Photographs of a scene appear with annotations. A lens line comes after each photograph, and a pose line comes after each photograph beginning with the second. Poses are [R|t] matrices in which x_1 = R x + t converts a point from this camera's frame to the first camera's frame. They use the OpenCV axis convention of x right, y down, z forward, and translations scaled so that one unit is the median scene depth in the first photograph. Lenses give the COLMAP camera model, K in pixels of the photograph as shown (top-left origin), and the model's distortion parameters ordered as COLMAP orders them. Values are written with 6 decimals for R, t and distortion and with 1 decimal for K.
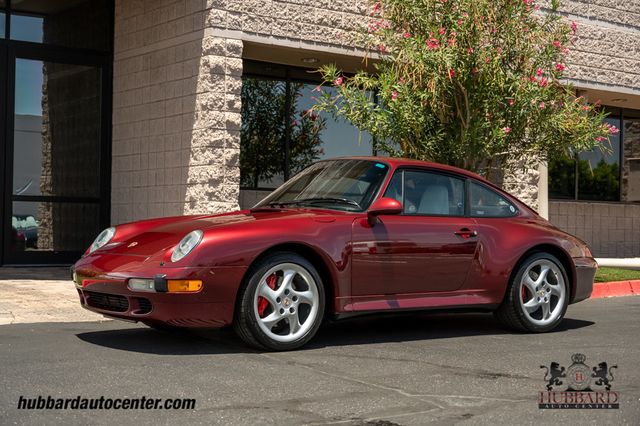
lens RADIAL K [[1073.7, 0, 317.6], [0, 1073.7, 211.8], [0, 0, 1]] dist [0.010381, 0.000000]
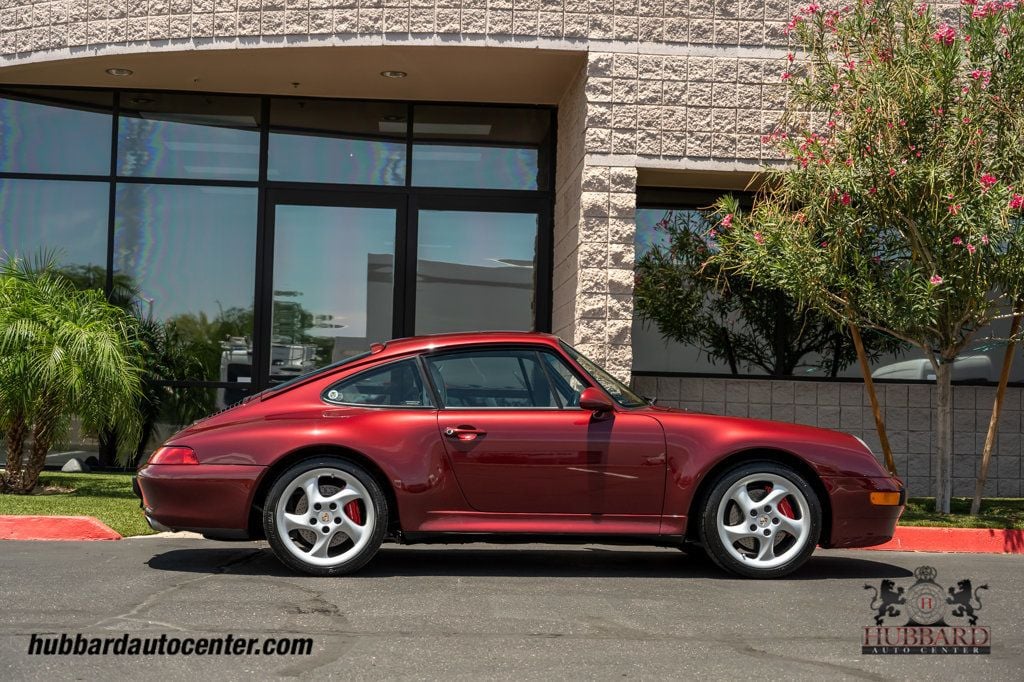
lens RADIAL K [[1683.6, 0, 511.9], [0, 1683.6, 340.0], [0, 0, 1]] dist [0.001067, 0.000000]
pose [[0.847187, -0.020878, -0.530885, 0.455020], [-0.003557, 0.998982, -0.044963, 0.005092], [0.531283, 0.039981, 0.846250, 0.016594]]
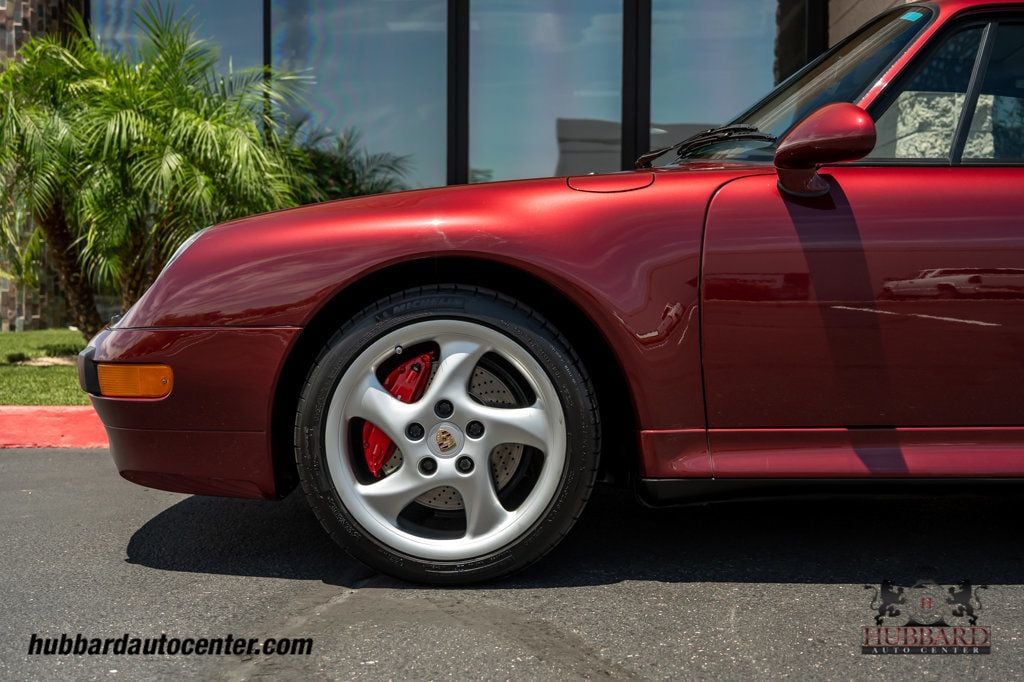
lens RADIAL K [[1337.8, 0, 510.5], [0, 1337.8, 338.6], [0, 0, 1]] dist [-0.008111, 0.000000]
pose [[0.785646, 0.013684, -0.618525, 0.132756], [0.018945, 0.998754, 0.046160, 0.019760], [0.618386, -0.047984, 0.784408, 0.388476]]
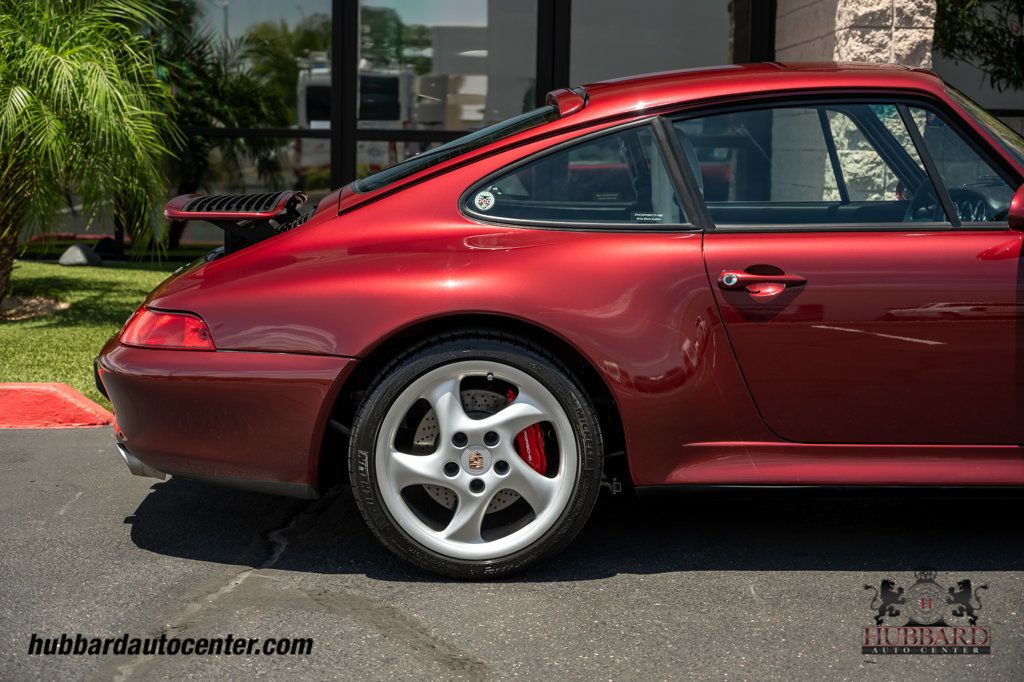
lens RADIAL K [[1819.7, 0, 503.2], [0, 1819.7, 342.5], [0, 0, 1]] dist [0.024980, 0.000000]
pose [[0.811073, 0.062247, -0.581623, 0.229173], [0.006776, 0.993255, 0.115750, -0.018758], [0.584905, -0.097823, 0.805181, 0.284862]]
